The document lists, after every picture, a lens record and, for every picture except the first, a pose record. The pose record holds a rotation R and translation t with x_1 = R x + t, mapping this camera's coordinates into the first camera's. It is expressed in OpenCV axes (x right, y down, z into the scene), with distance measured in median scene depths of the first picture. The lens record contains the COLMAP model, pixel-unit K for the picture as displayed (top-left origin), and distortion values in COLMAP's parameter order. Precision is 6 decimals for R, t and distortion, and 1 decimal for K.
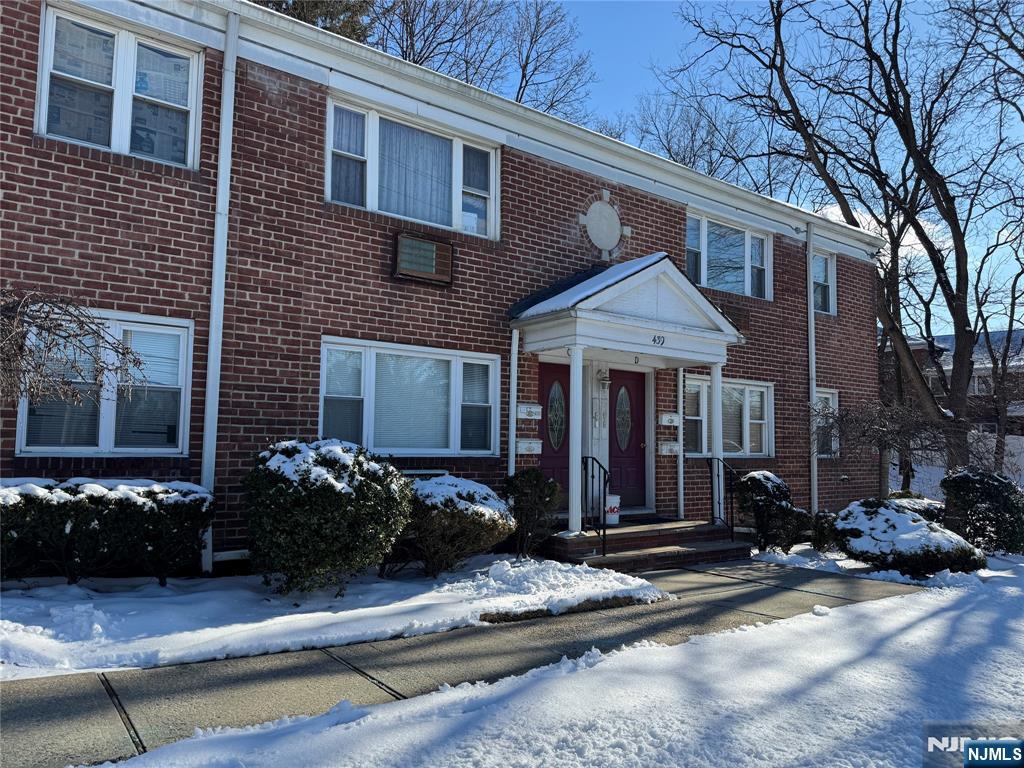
lens RADIAL K [[710.8, 0, 510.2], [0, 710.8, 383.3], [0, 0, 1]] dist [0.045005, 0.000041]
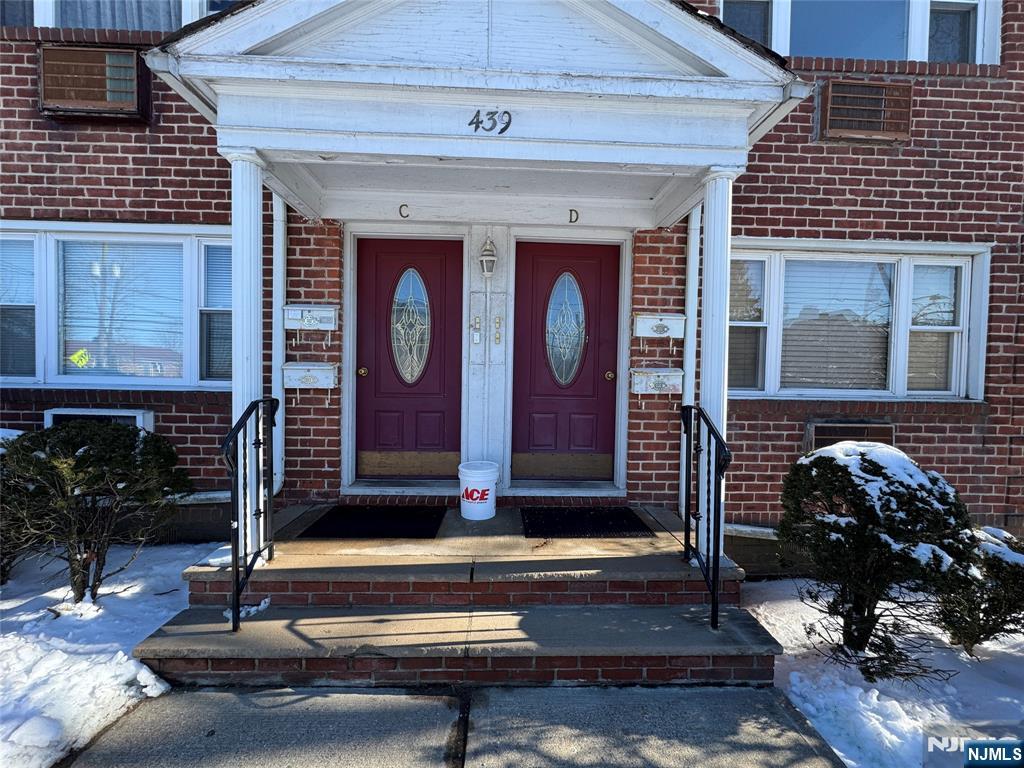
lens RADIAL K [[407.8, 0, 516.4], [0, 407.8, 382.5], [0, 0, 1]] dist [-0.006385, 0.000268]
pose [[0.820249, 0.014271, -0.571829, 0.348213], [0.044872, 0.995003, 0.089197, 0.068171], [0.570244, -0.098823, 0.815509, 0.781225]]
